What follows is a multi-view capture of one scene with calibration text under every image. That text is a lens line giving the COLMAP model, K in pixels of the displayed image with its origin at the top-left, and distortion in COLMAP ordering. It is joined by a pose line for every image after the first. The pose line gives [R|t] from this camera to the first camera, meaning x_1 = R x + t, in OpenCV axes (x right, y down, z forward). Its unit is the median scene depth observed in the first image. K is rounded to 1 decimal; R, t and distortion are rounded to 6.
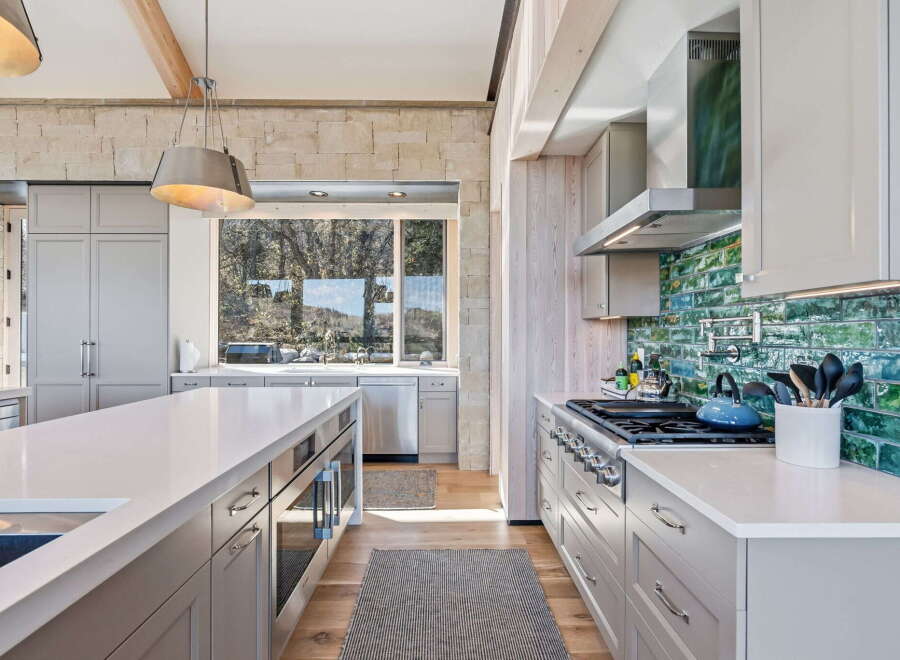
lens RADIAL K [[450.4, 0, 453.1], [0, 450.4, 332.8], [0, 0, 1]] dist [-0.005063, -0.000805]
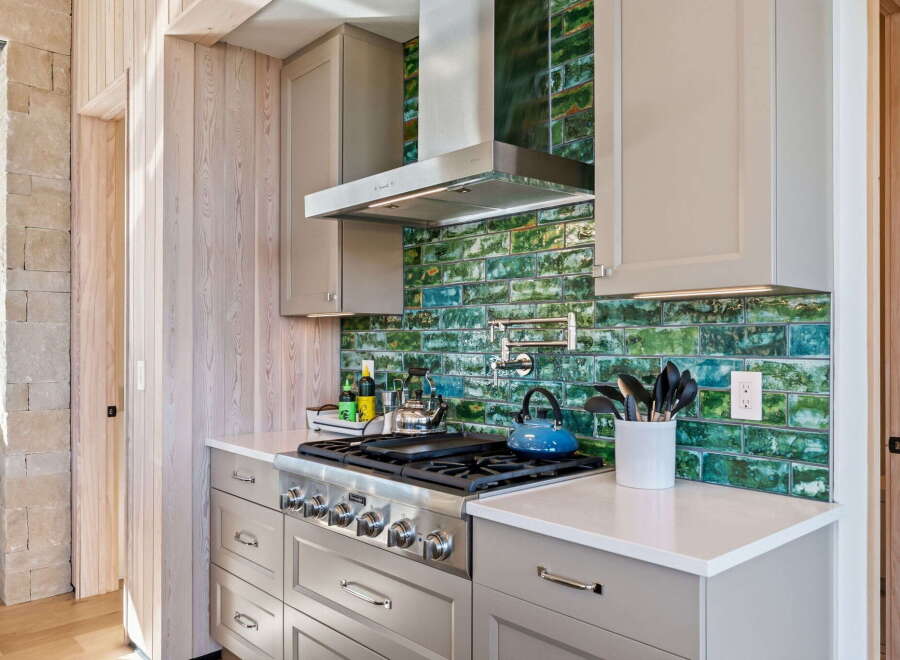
lens RADIAL K [[701.3, 0, 449.5], [0, 701.3, 338.2], [0, 0, 1]] dist [-0.000417, 0.000263]
pose [[0.753258, 0.002209, 0.657721, -0.244150], [-0.002317, 0.999997, -0.000705, 0.001395], [-0.657721, -0.000993, 0.753261, 0.126806]]
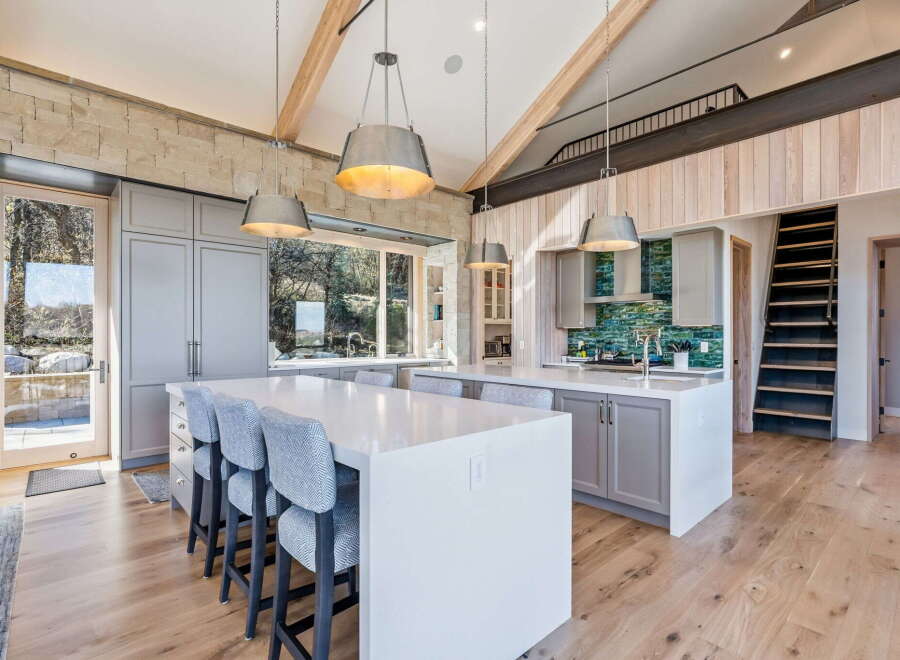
lens RADIAL K [[450.4, 0, 453.1], [0, 450.4, 332.8], [0, 0, 1]] dist [-0.005063, -0.000805]
pose [[0.742576, -0.000085, 0.669762, -2.025497], [-0.001162, 0.999998, 0.001414, -0.012089], [-0.669761, -0.001828, 0.742575, -0.365128]]
